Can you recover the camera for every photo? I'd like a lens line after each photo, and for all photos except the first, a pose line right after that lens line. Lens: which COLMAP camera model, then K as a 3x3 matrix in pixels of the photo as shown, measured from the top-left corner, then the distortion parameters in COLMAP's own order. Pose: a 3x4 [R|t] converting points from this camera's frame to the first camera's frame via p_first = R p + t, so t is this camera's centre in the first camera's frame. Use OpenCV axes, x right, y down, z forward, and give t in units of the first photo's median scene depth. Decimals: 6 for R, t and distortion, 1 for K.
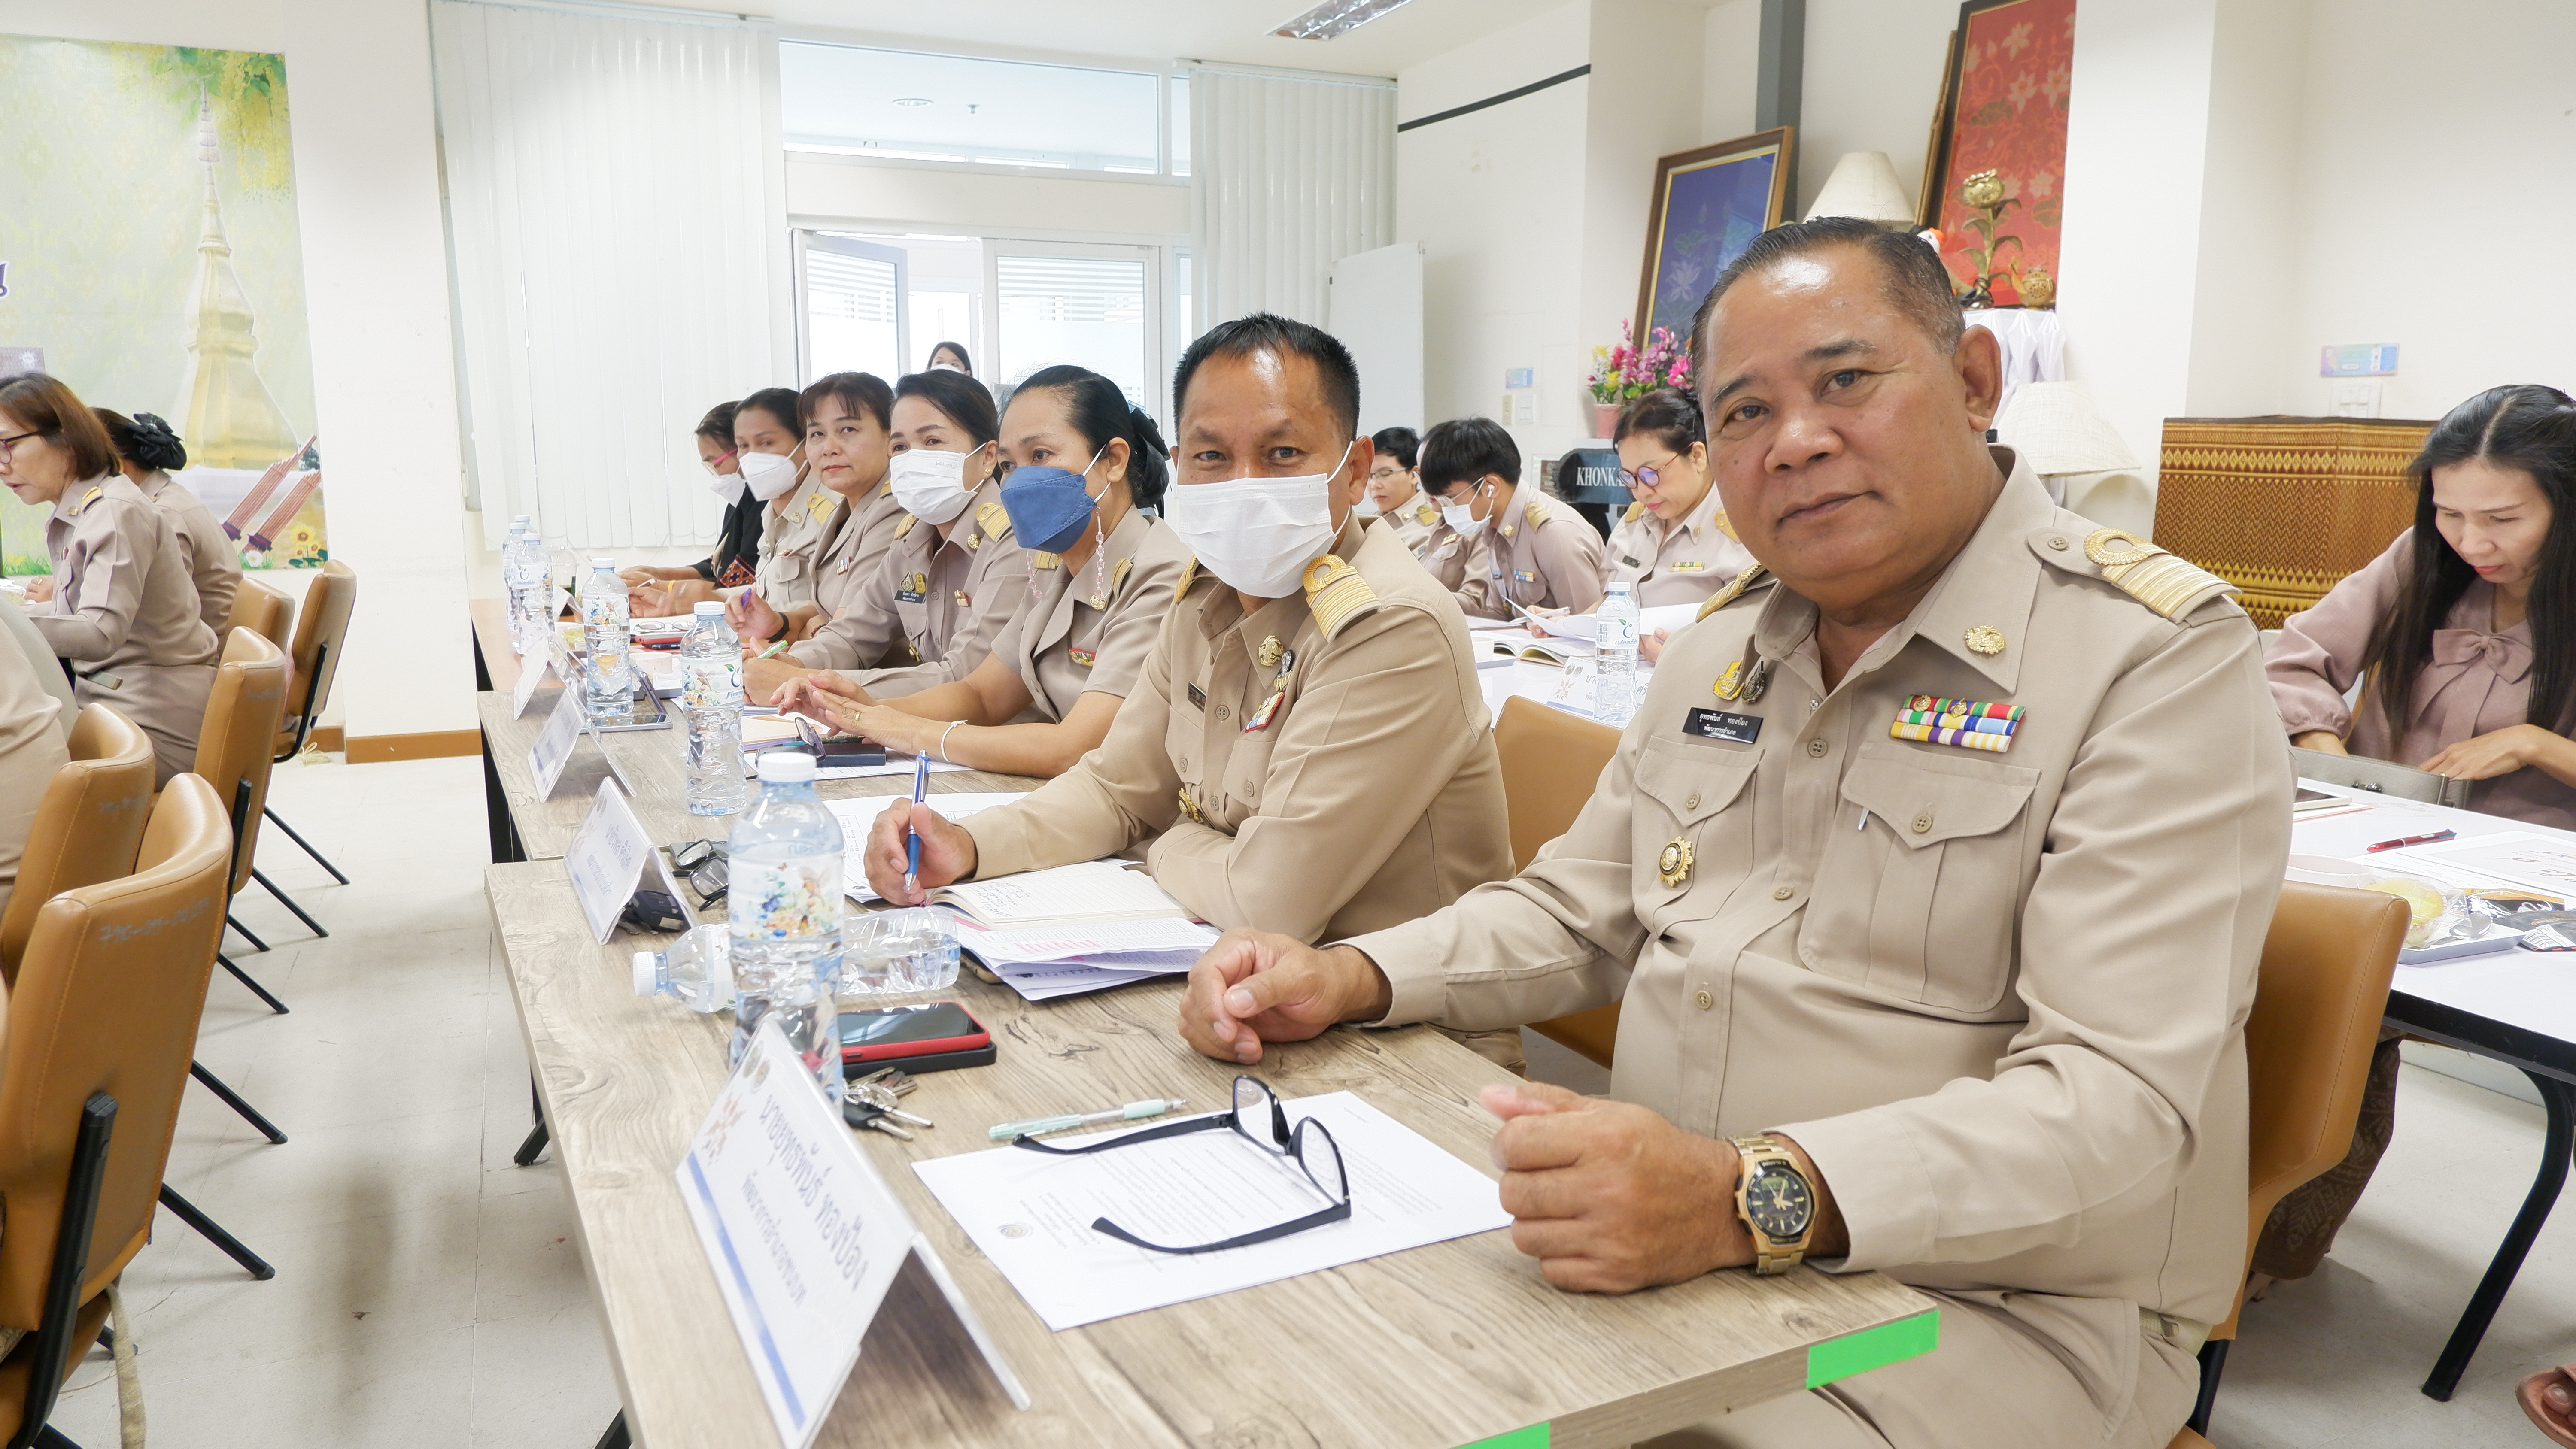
lens RADIAL K [[1681.5, 0, 1288.0], [0, 1681.5, 724.5], [0, 0, 1]] dist [-0.001066, -0.005053]
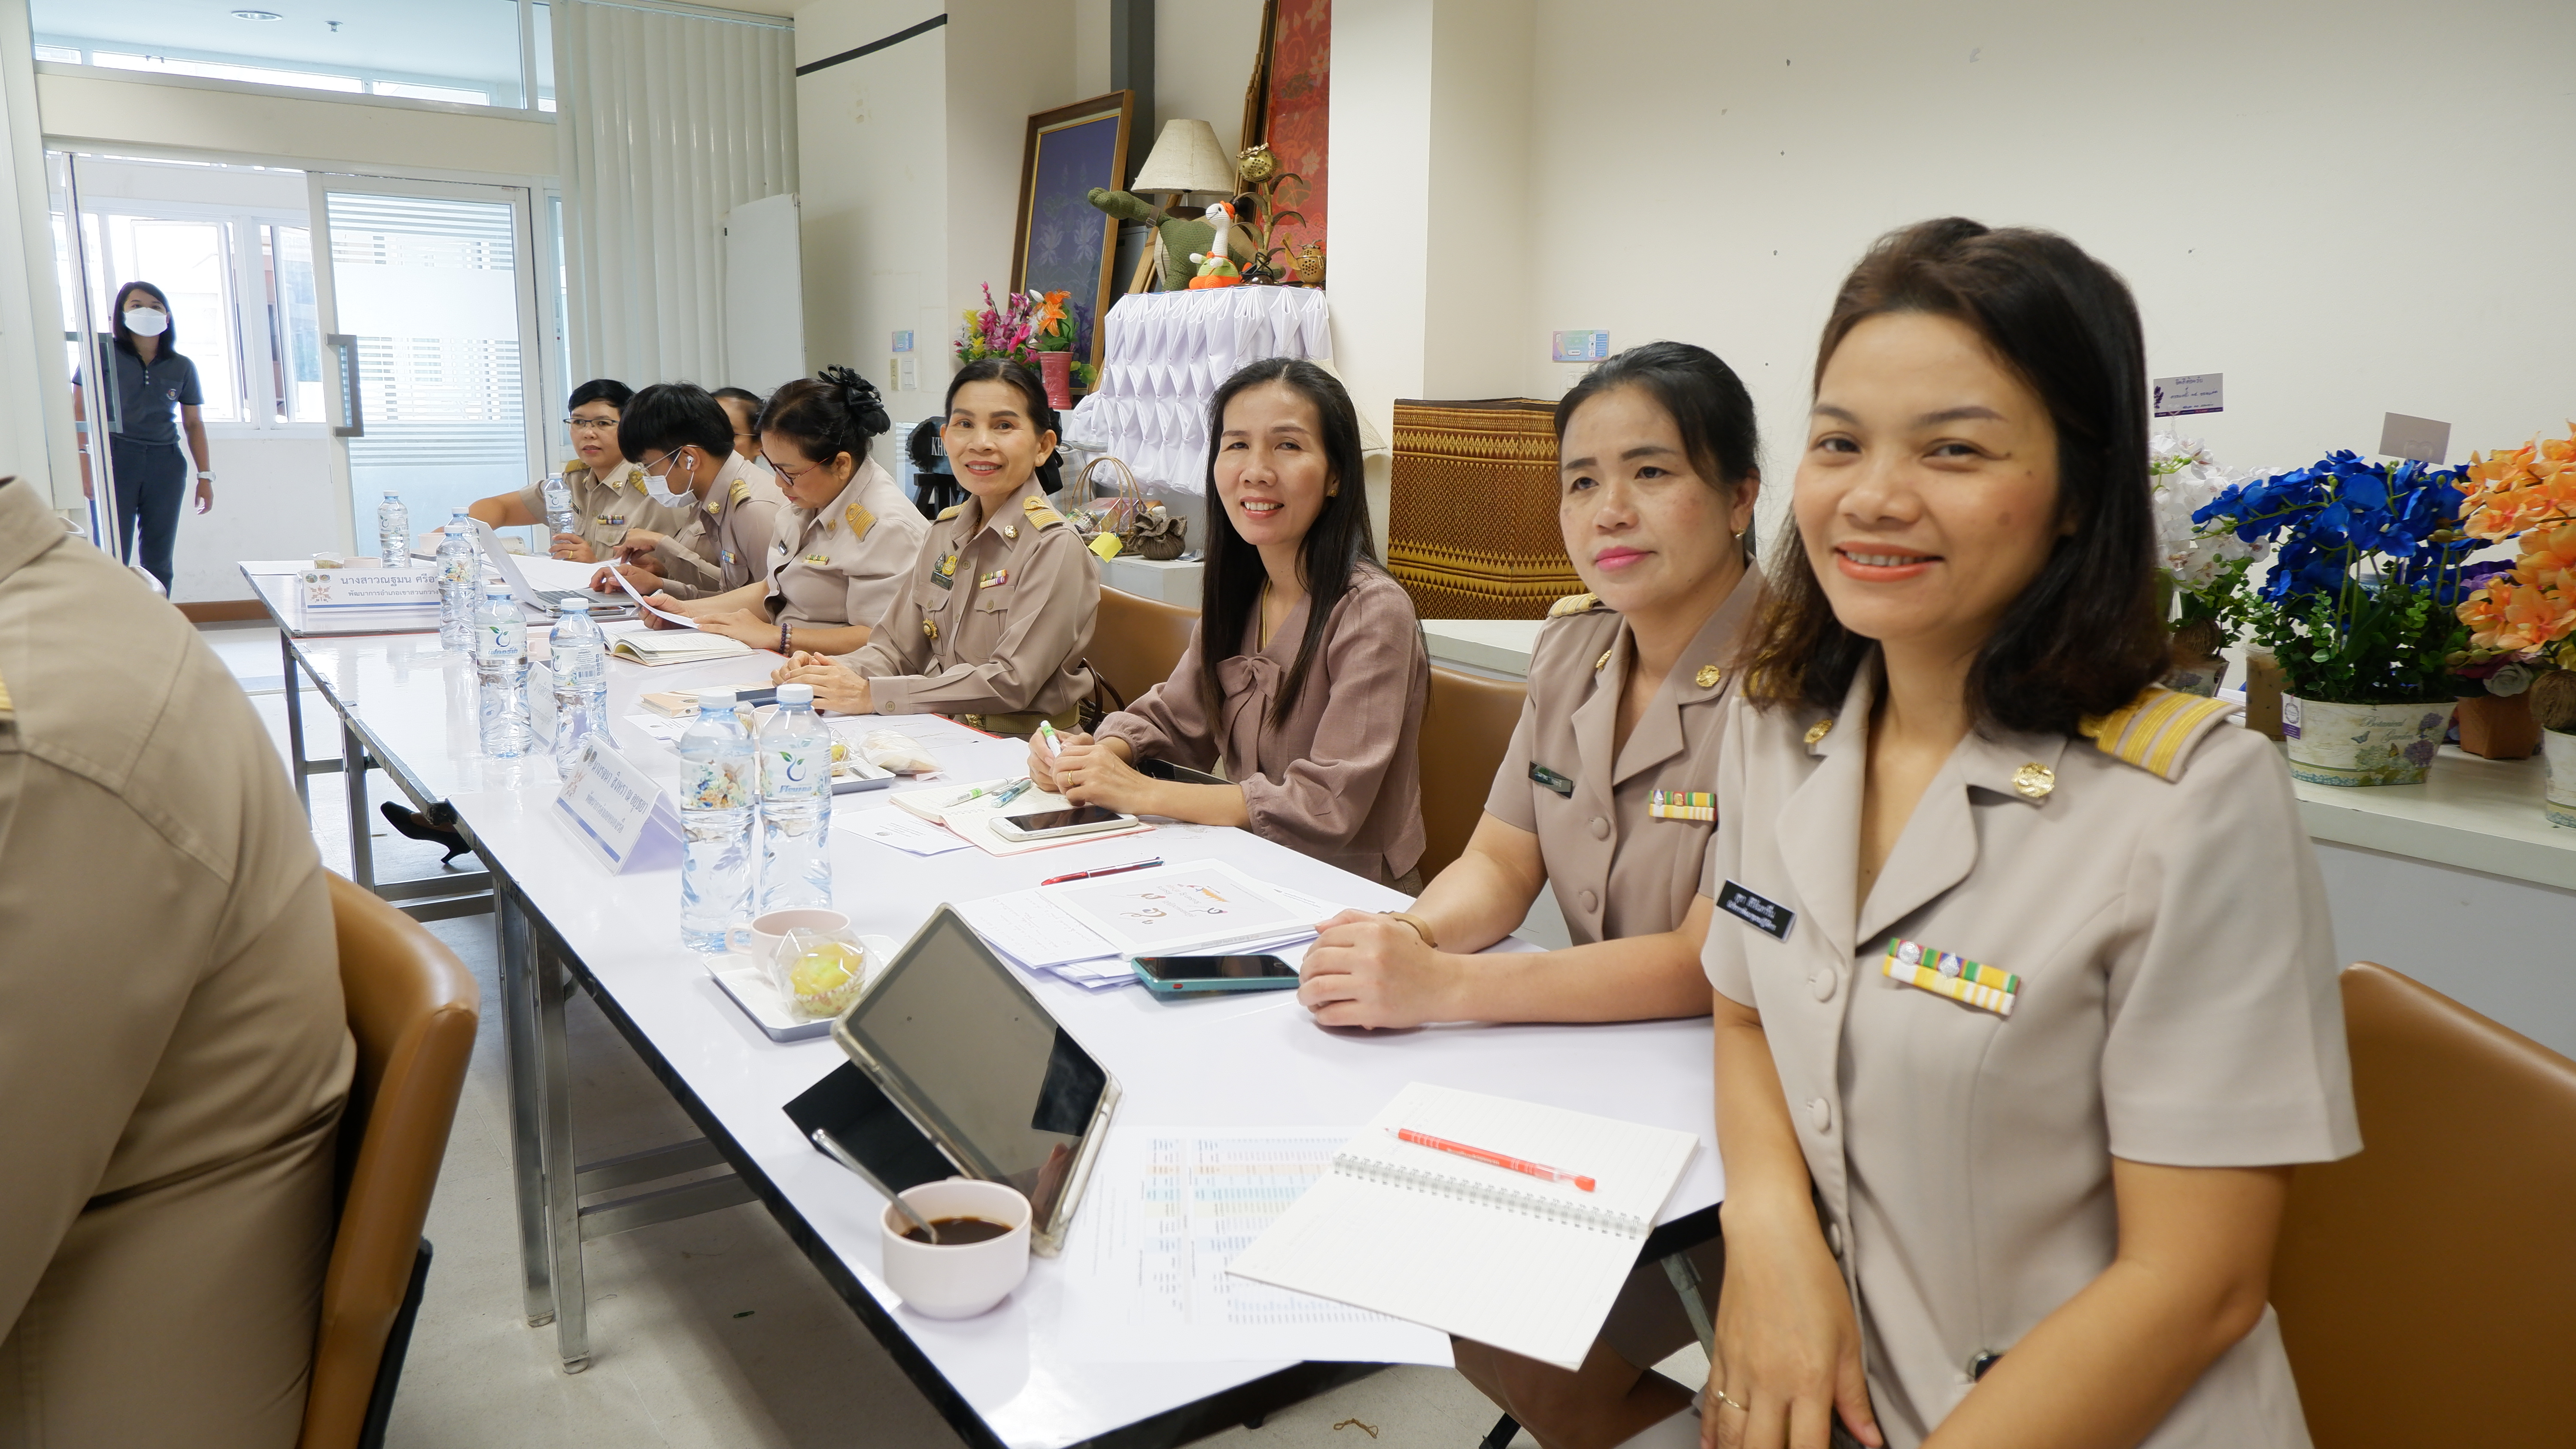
lens RADIAL K [[1681.5, 0, 1288.0], [0, 1681.5, 724.5], [0, 0, 1]] dist [-0.001066, -0.005053]
pose [[0.984228, -0.011952, 0.176498, 0.233669], [0.007816, 0.999679, 0.024112, -0.011077], [-0.176730, -0.022353, 0.984006, 0.016075]]
